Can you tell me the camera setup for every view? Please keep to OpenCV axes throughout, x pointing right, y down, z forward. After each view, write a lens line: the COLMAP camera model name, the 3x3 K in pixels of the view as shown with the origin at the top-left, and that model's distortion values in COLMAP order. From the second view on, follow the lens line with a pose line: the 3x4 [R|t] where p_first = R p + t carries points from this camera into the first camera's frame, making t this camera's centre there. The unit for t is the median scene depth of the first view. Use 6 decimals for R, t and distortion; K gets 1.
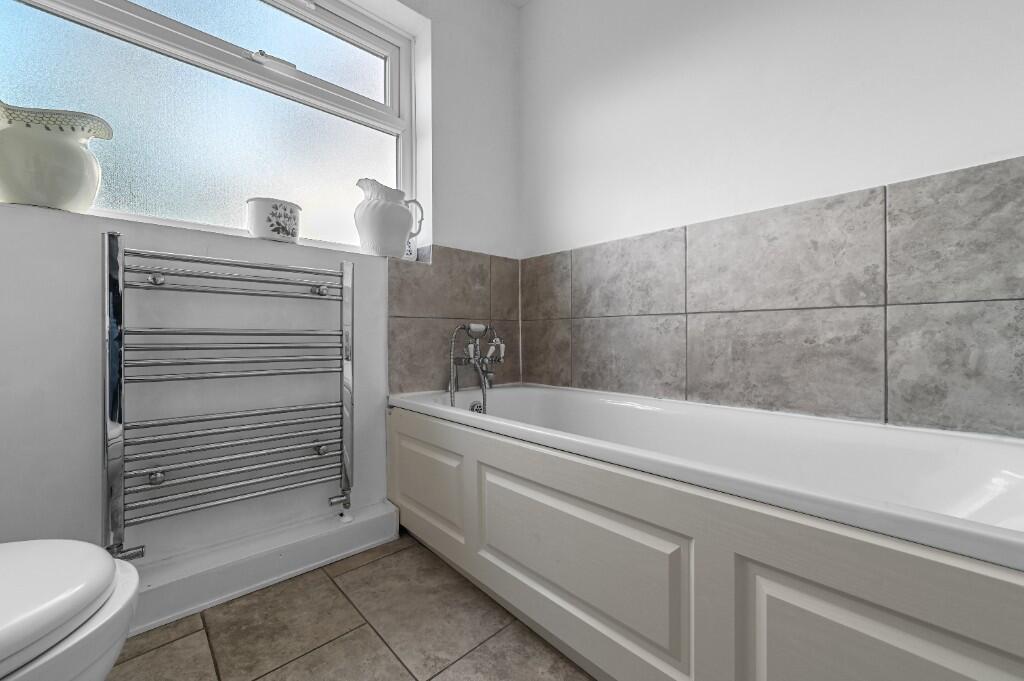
lens RADIAL K [[405.1, 0, 512.0], [0, 405.1, 335.7], [0, 0, 1]] dist [-0.007035, 0.001422]
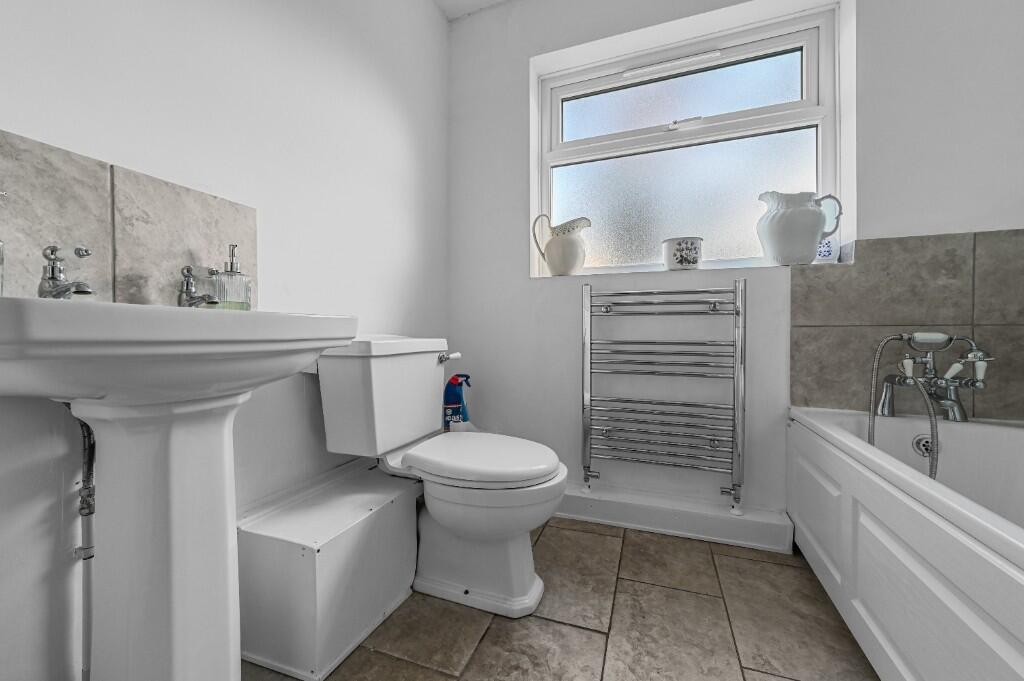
lens RADIAL K [[405.1, 0, 509.1], [0, 405.1, 336.9], [0, 0, 1]] dist [-0.007035, 0.001422]
pose [[0.442726, 0.011645, -0.896581, 0.271565], [0.002271, 0.999898, 0.014108, -0.038151], [0.896654, -0.008283, 0.442654, -0.038178]]
